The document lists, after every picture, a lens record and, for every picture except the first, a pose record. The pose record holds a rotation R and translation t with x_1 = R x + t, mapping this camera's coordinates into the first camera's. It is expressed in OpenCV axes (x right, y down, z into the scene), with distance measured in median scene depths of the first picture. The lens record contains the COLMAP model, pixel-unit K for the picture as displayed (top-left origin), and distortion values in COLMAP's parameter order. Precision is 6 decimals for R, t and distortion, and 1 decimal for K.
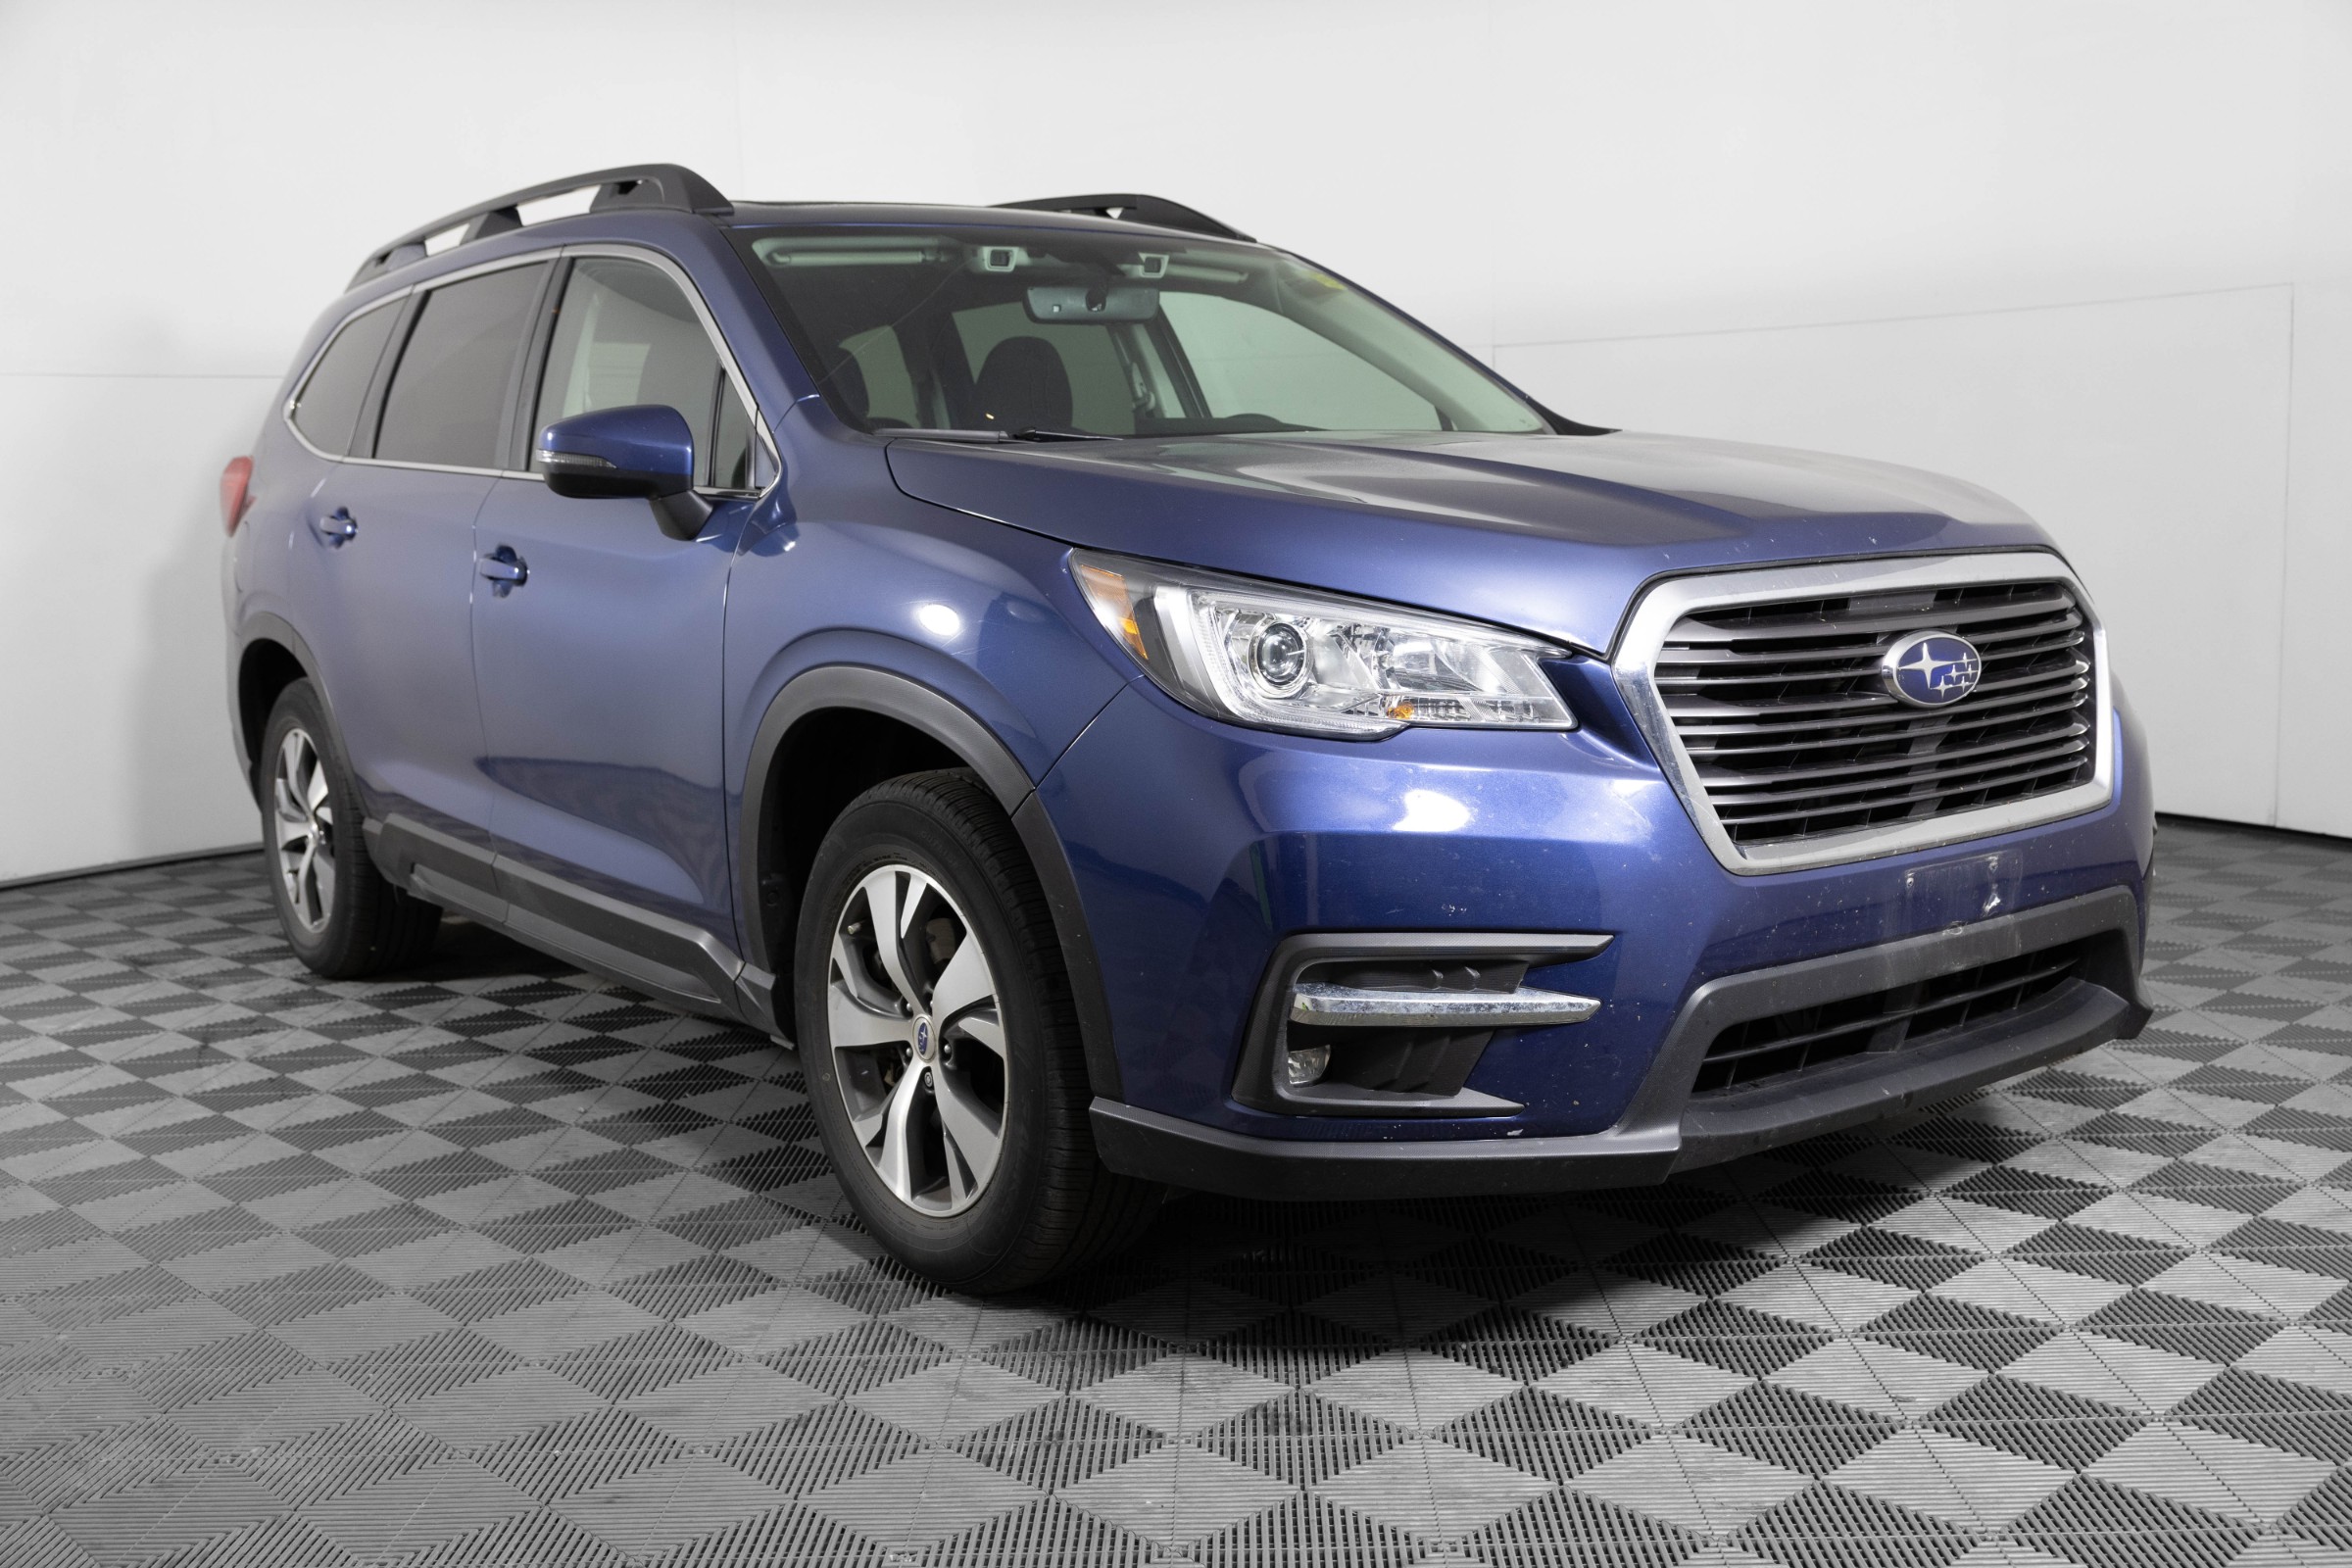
lens RADIAL K [[2275.7, 0, 1176.0], [0, 2275.7, 784.0], [0, 0, 1]] dist [-0.020777, -0.001711]
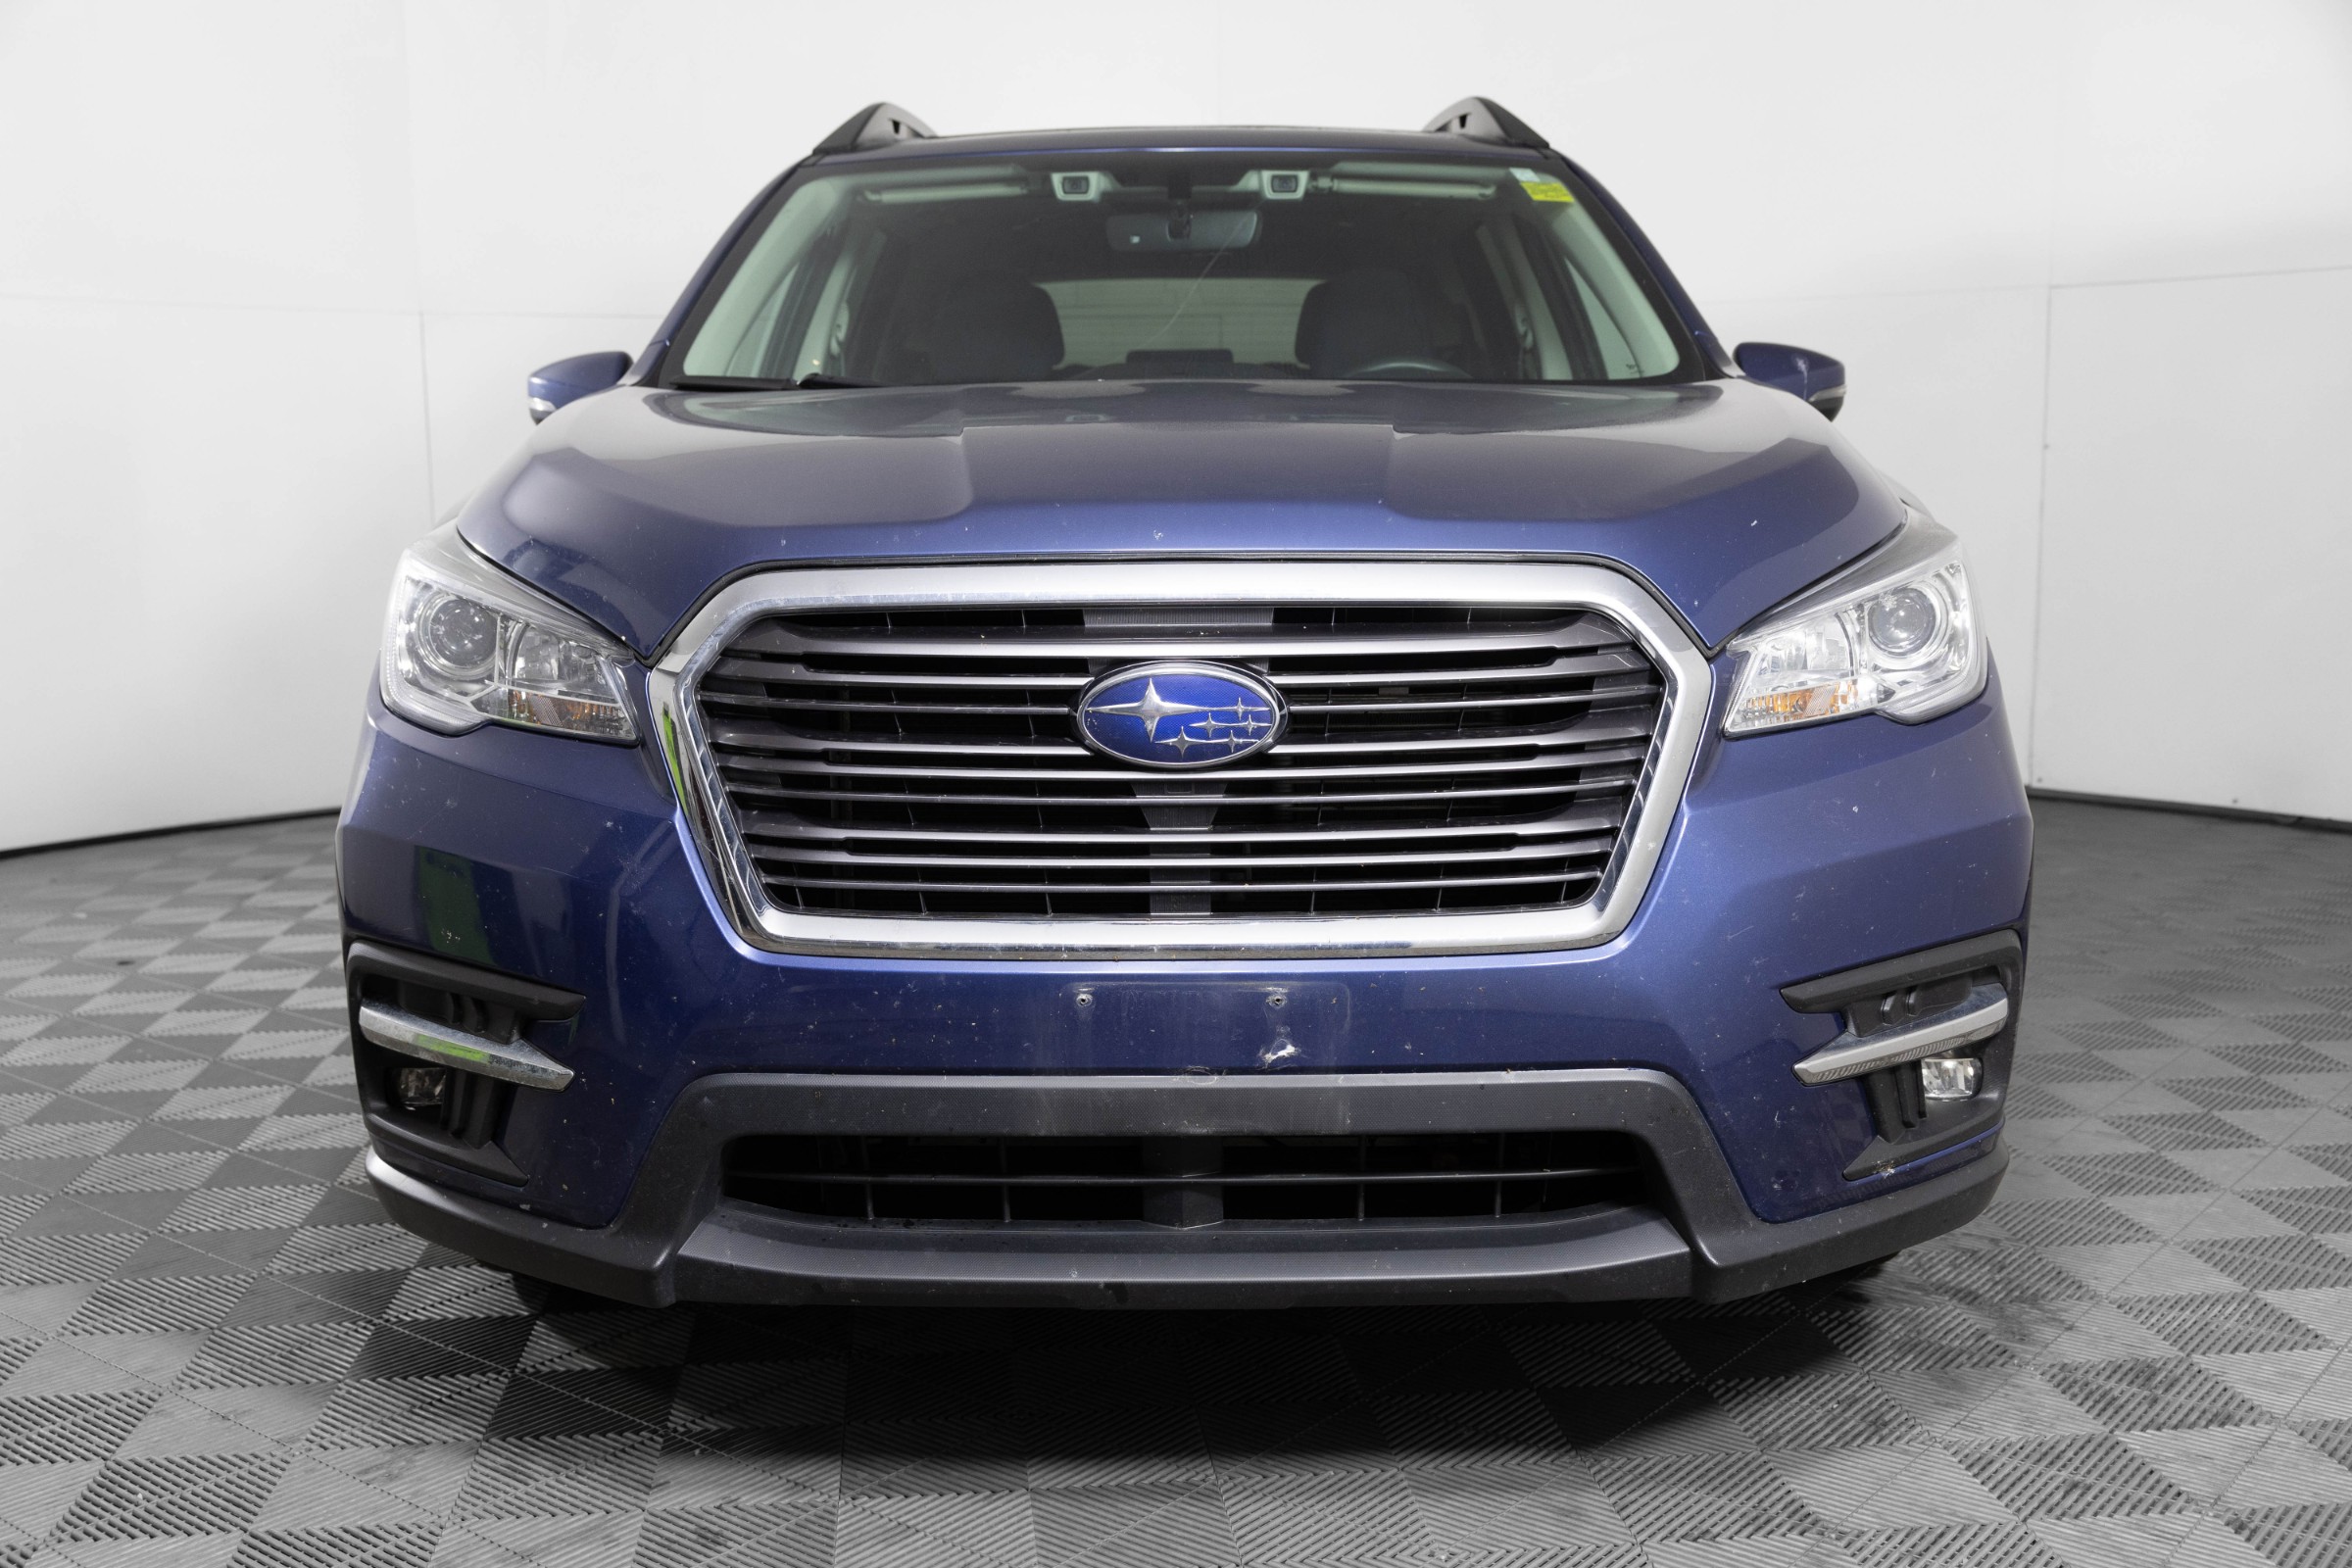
lens RADIAL K [[2356.3, 0, 1176.0], [0, 2356.3, 784.0], [0, 0, 1]] dist [0.066945, -0.005926]
pose [[0.789252, 0.105941, -0.604861, 0.774231], [-0.093928, 0.994242, 0.051578, -0.066098], [0.606843, 0.016105, 0.794659, 0.394558]]
